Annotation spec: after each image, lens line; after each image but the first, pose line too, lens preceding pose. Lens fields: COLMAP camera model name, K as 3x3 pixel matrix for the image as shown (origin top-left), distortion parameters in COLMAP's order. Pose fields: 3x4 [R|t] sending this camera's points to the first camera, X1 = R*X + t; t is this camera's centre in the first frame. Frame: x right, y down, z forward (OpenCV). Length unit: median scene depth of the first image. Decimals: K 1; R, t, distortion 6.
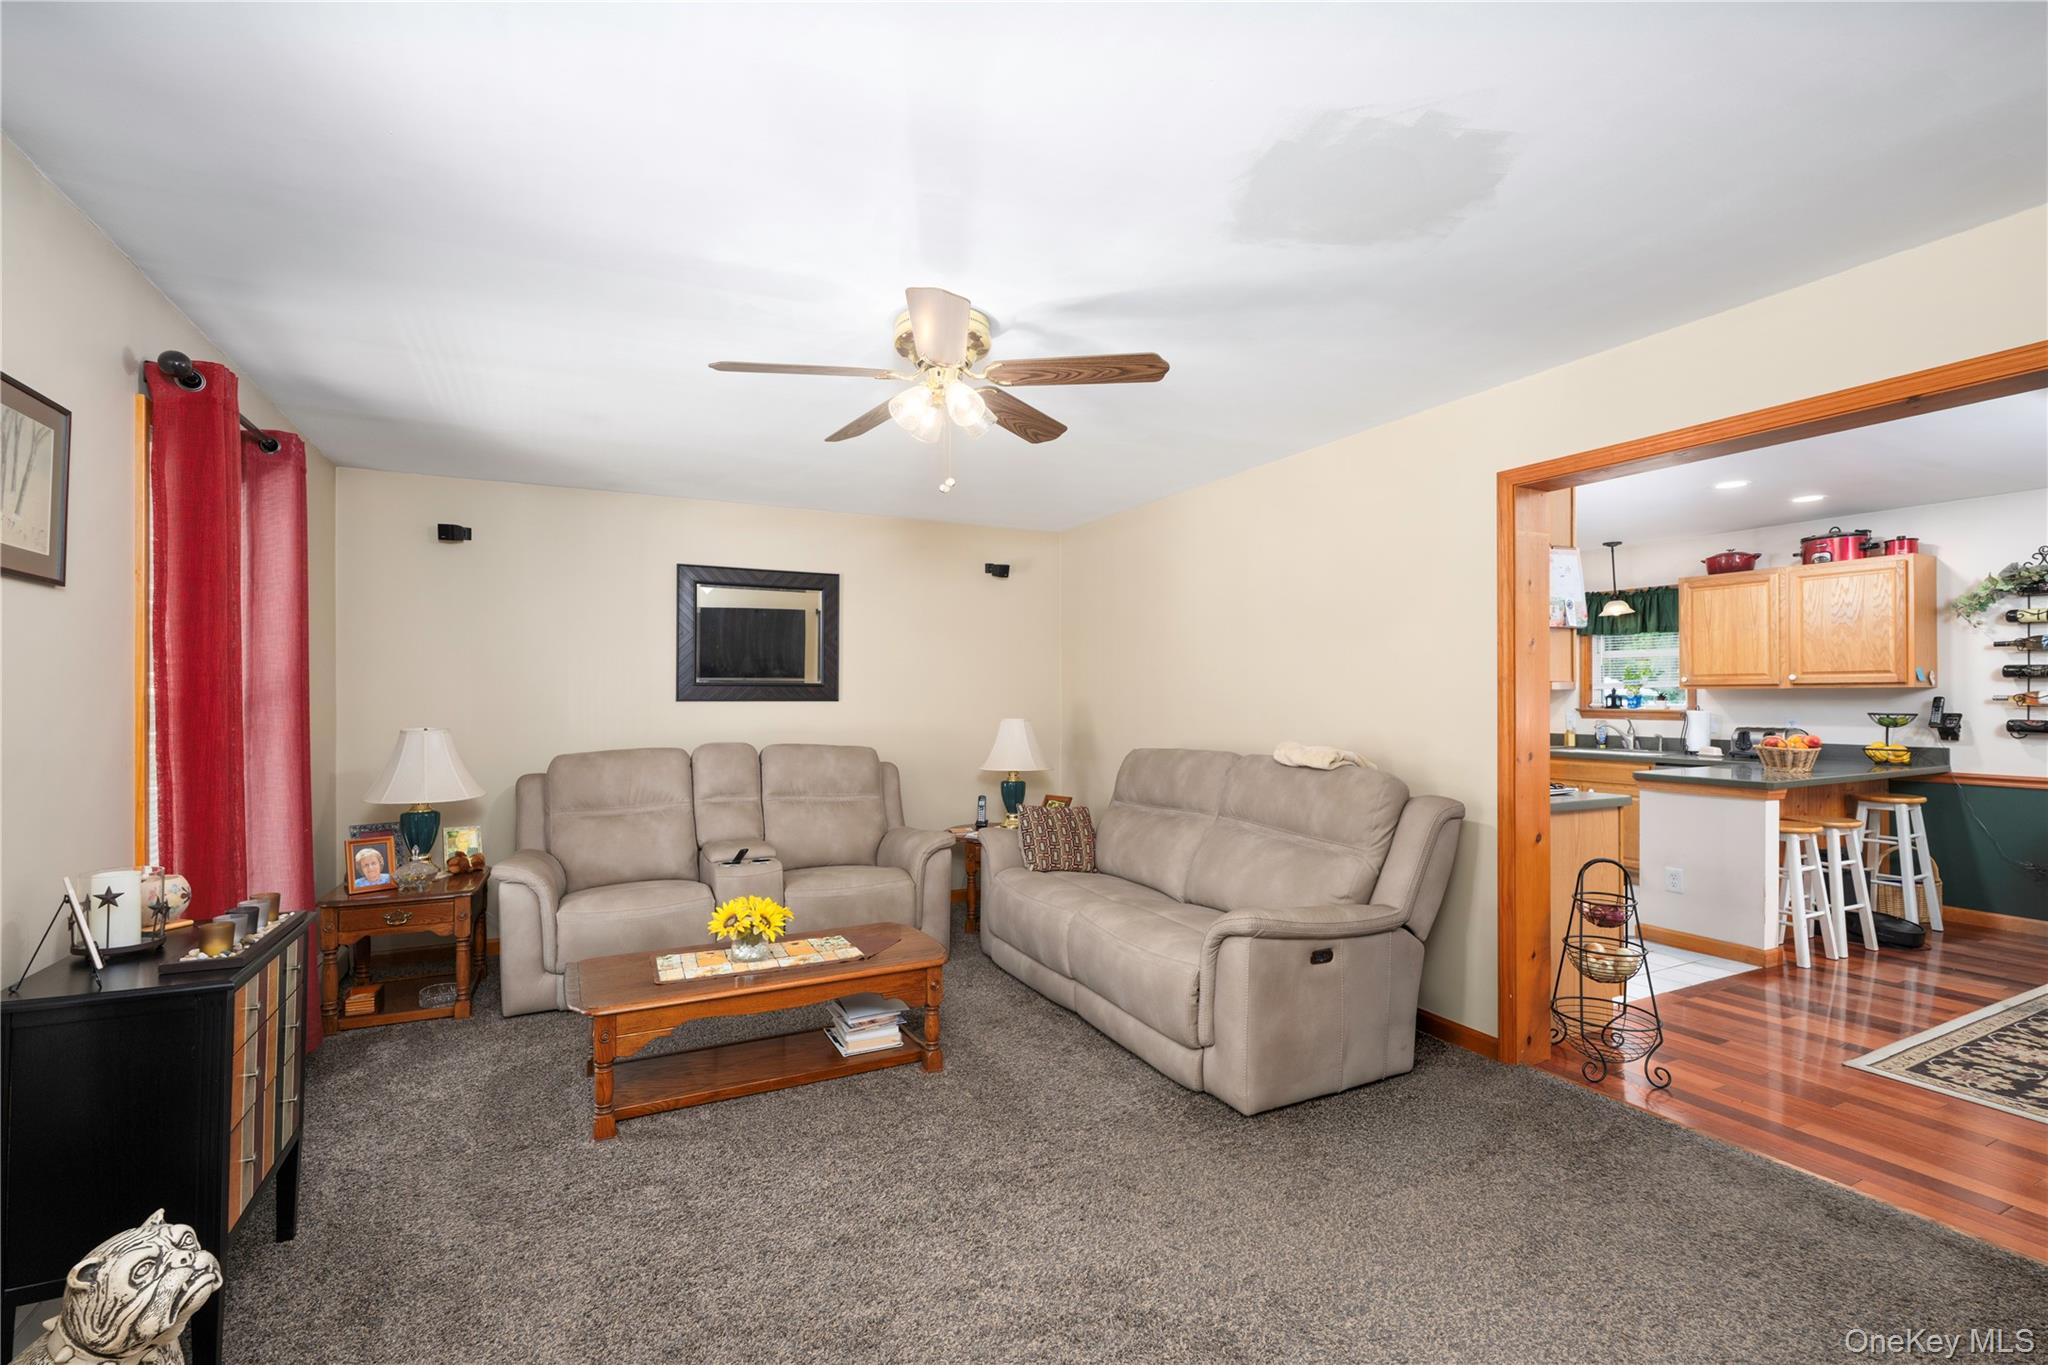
lens RADIAL K [[906.6, 0, 1022.9], [0, 906.6, 686.6], [0, 0, 1]] dist [-0.001262, 0.001668]
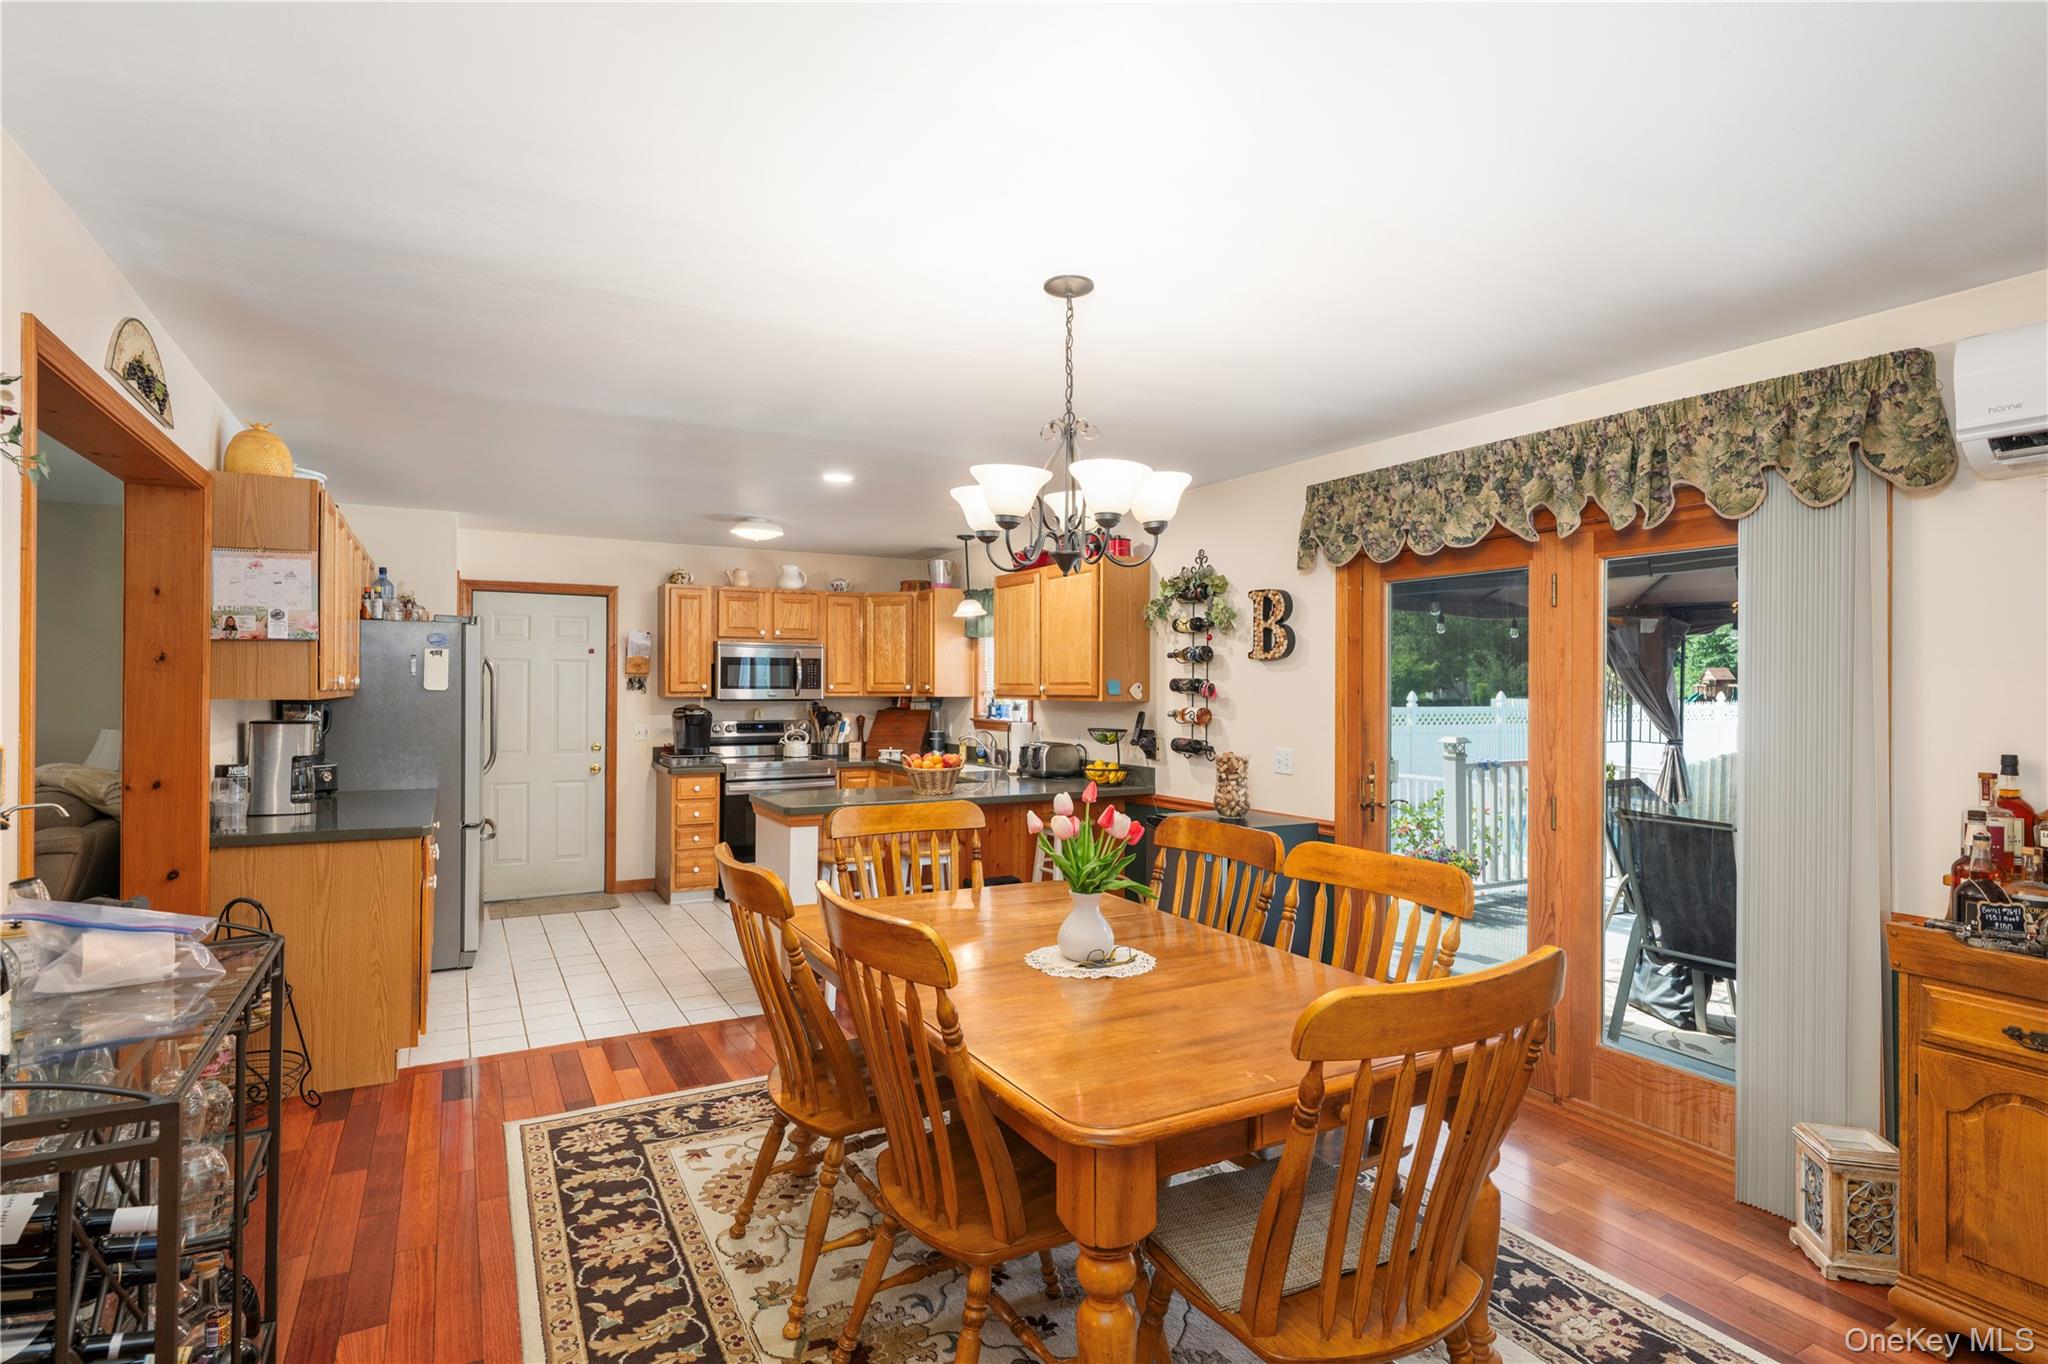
lens RADIAL K [[1020.8, 0, 1028.4], [0, 1020.8, 672.1], [0, 0, 1]] dist [-0.003226, 0.002664]
pose [[0.999265, 0.008517, 0.037388, 0.850238], [-0.008299, 0.999948, -0.005979, -0.021074], [-0.037437, 0.005664, 0.999283, -0.026176]]
